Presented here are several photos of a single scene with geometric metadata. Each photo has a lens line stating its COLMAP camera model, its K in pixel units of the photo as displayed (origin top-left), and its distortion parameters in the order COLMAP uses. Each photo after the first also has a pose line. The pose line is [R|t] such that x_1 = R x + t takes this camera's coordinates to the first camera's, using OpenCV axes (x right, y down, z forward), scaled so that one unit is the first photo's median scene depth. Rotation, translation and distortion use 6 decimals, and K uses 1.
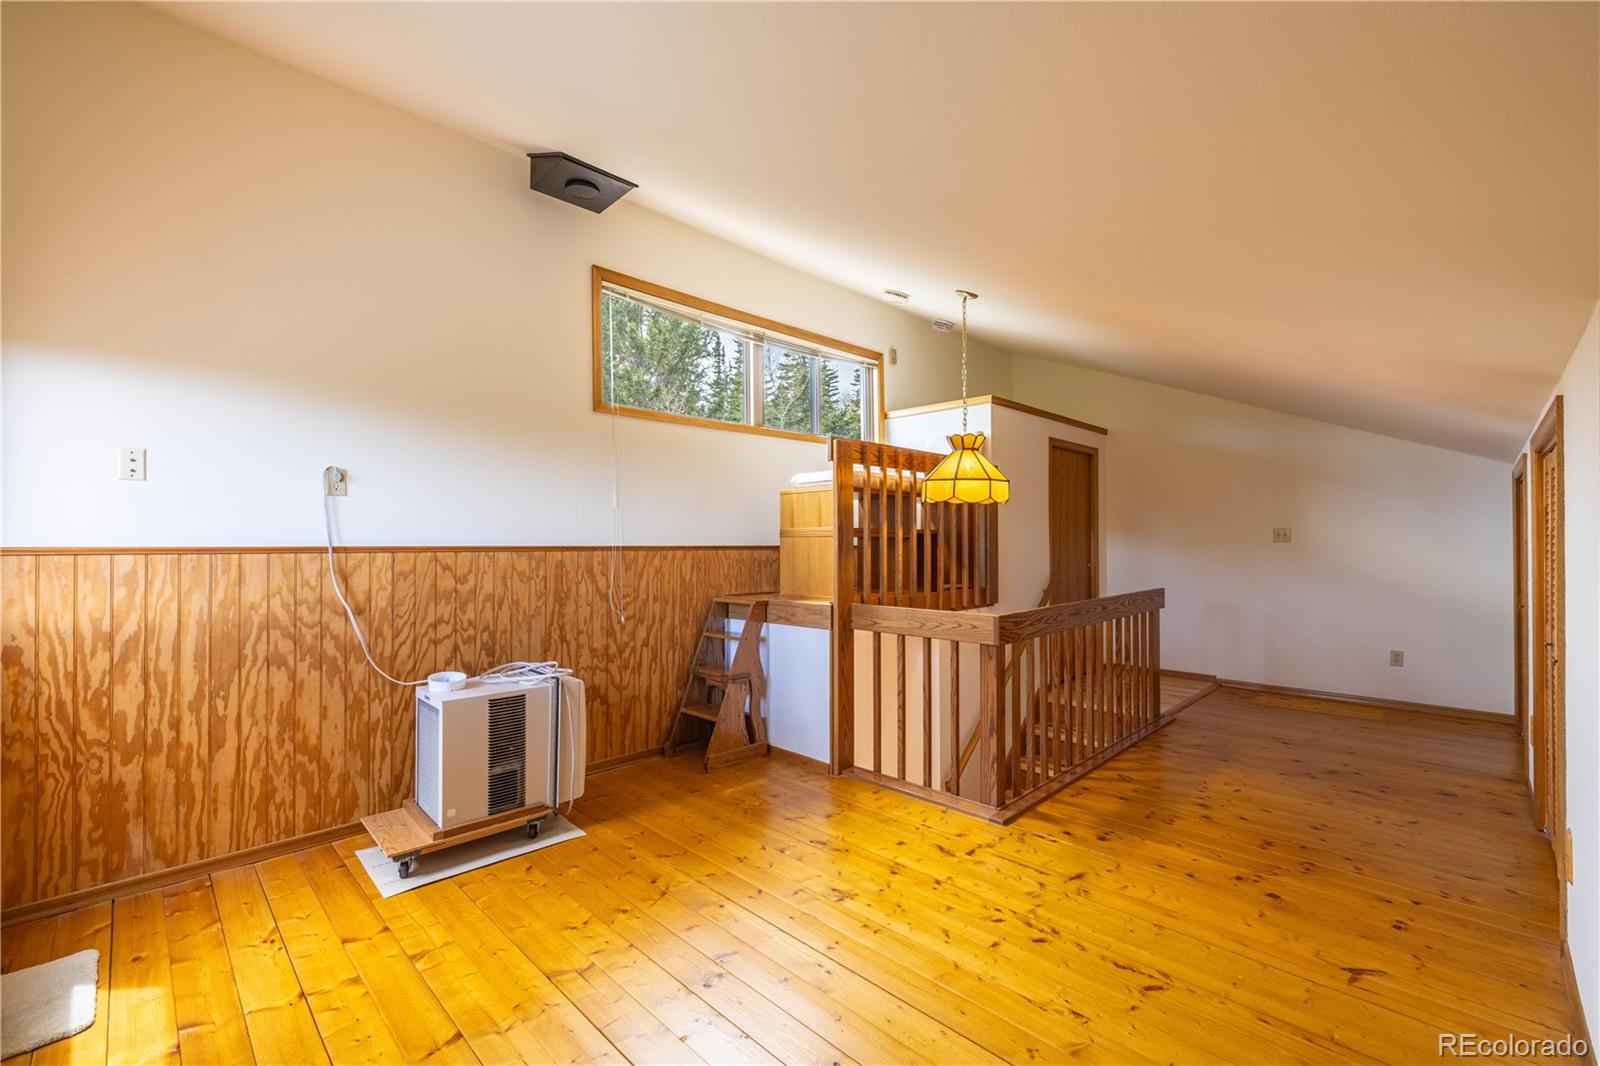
lens RADIAL K [[674.7, 0, 795.0], [0, 674.7, 534.5], [0, 0, 1]] dist [-0.000372, -0.000004]
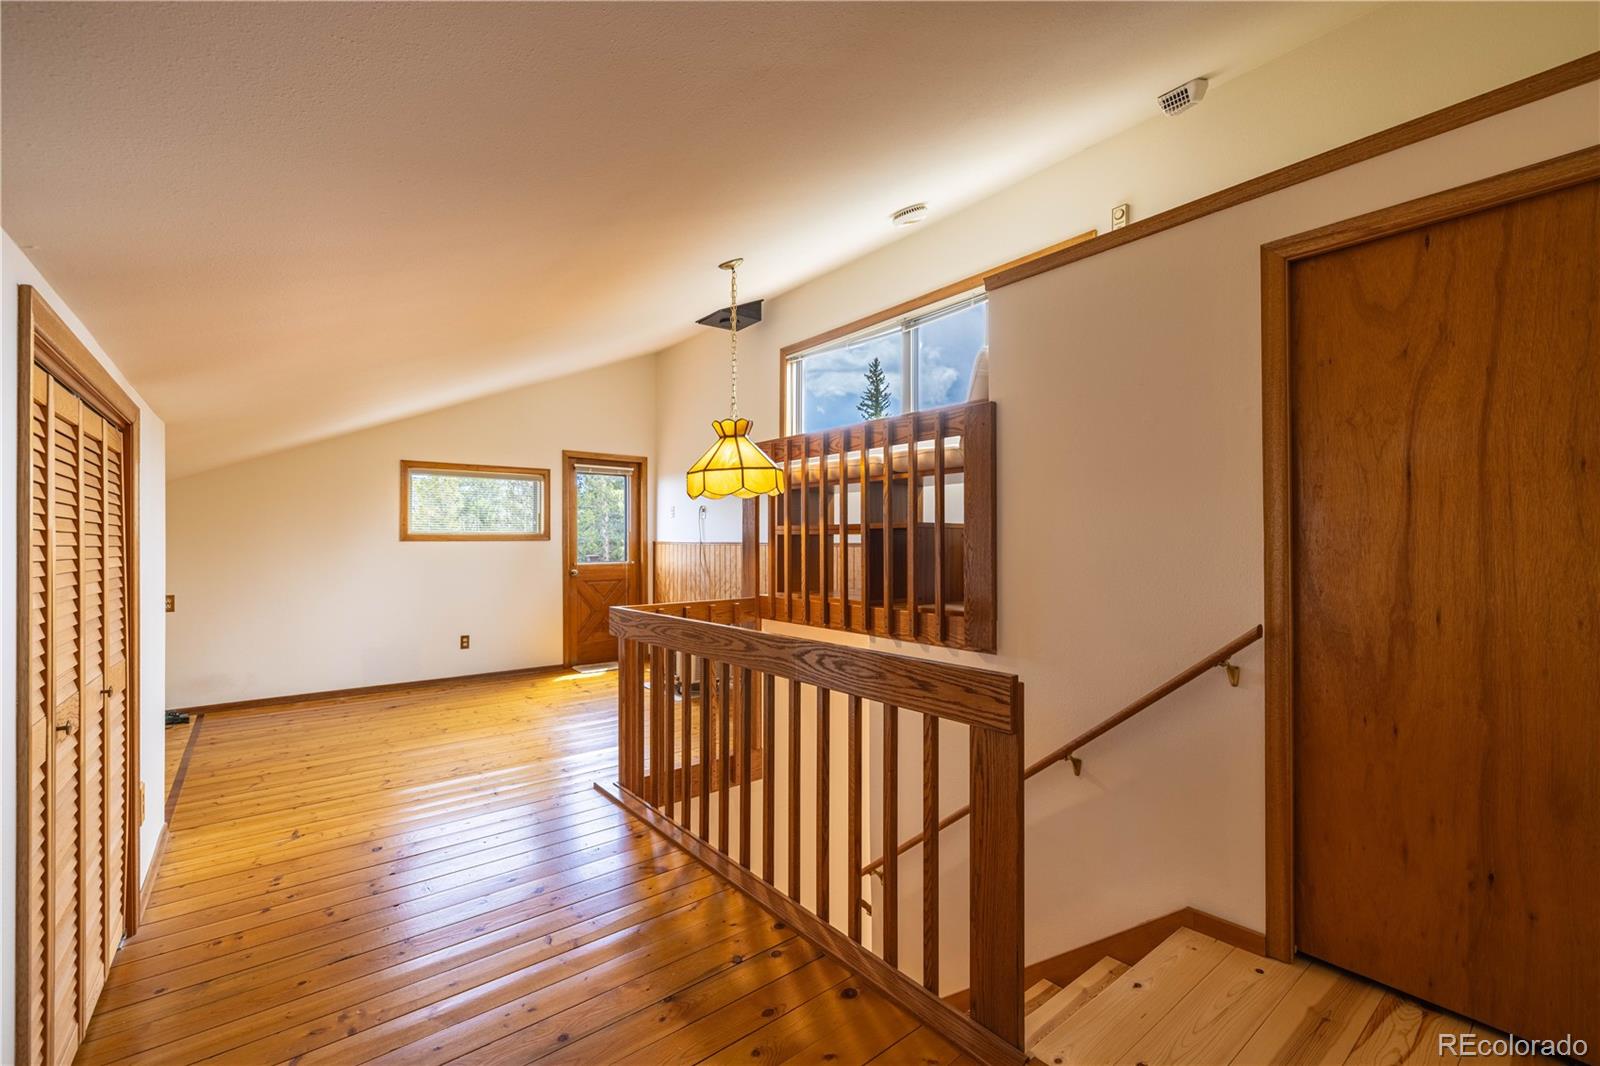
lens RADIAL K [[674.7, 0, 794.9], [0, 674.7, 538.1], [0, 0, 1]] dist [-0.000372, -0.000004]
pose [[-0.116403, 0.002785, -0.993198, 1.155398], [0.013702, 0.999905, 0.001198, 0.007830], [0.993108, -0.013470, -0.116430, 1.207014]]
